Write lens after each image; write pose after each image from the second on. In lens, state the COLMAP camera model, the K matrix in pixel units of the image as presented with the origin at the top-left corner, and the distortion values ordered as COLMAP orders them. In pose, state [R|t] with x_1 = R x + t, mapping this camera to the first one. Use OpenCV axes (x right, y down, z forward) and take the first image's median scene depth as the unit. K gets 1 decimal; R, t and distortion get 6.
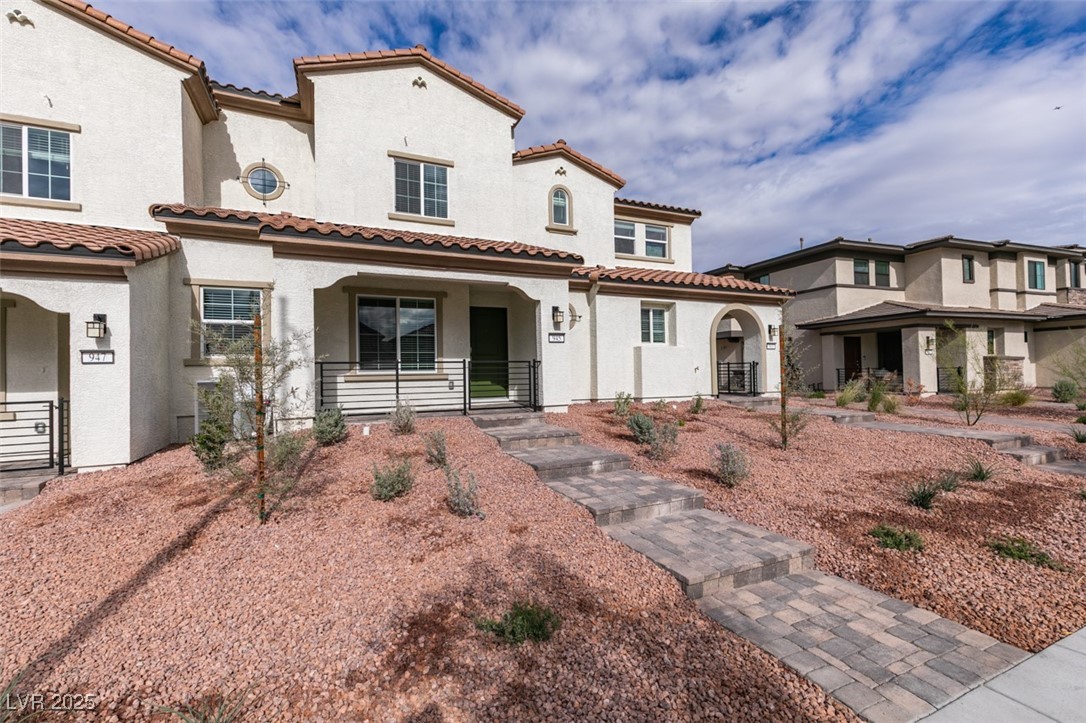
lens RADIAL K [[466.8, 0, 539.2], [0, 466.8, 370.0], [0, 0, 1]] dist [0.002295, 0.000176]
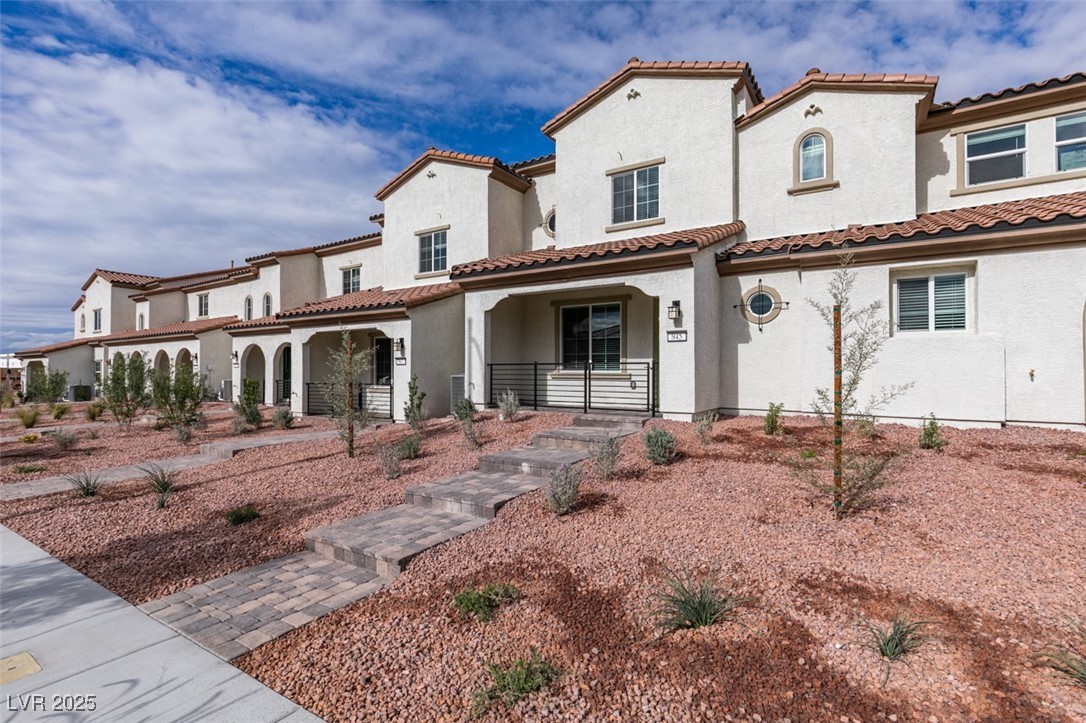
lens RADIAL K [[487.6, 0, 542.3], [0, 487.6, 366.0], [0, 0, 1]] dist [0.001549, -0.000694]
pose [[0.560726, 0.007310, -0.827969, 0.580000], [-0.005755, 0.999971, 0.004931, -0.013975], [0.827982, 0.002000, 0.560752, 0.240860]]
